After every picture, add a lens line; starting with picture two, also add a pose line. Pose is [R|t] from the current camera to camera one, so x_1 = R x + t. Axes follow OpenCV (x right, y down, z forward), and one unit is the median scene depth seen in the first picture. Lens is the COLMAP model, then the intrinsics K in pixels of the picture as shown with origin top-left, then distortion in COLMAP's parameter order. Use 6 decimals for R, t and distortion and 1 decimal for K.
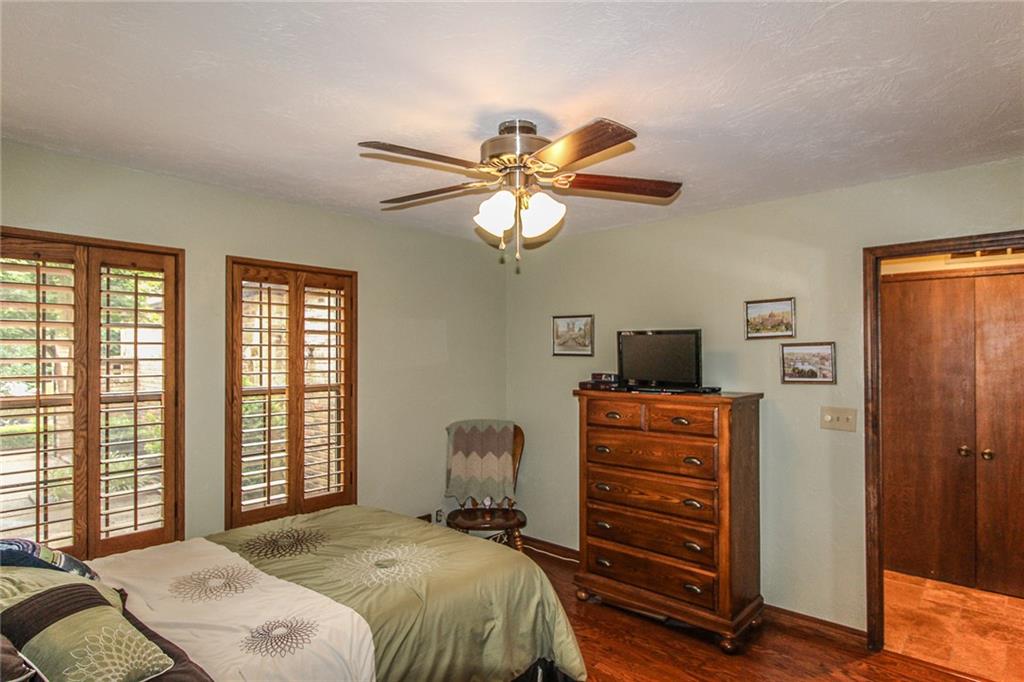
lens RADIAL K [[560.4, 0, 513.3], [0, 560.4, 346.9], [0, 0, 1]] dist [-0.003194, -0.002057]
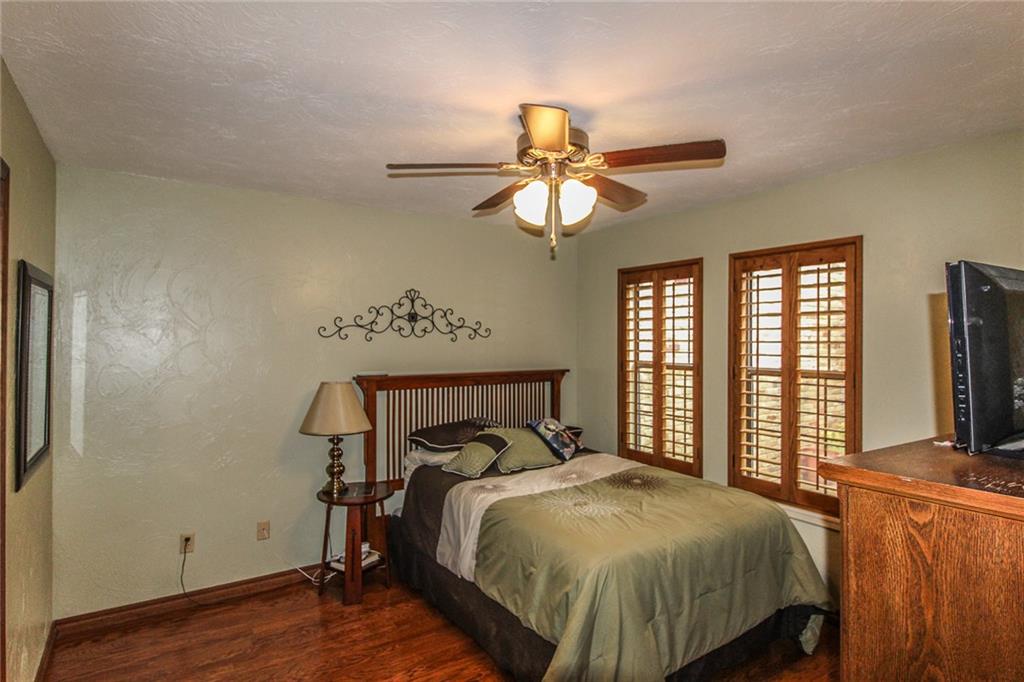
lens RADIAL K [[550.5, 0, 513.4], [0, 550.5, 324.6], [0, 0, 1]] dist [0.001256, -0.000570]
pose [[-0.252860, -0.022500, -0.967241, 0.723019], [0.010013, 0.999615, -0.025871, 0.012137], [0.967451, -0.016227, -0.252537, 0.839256]]
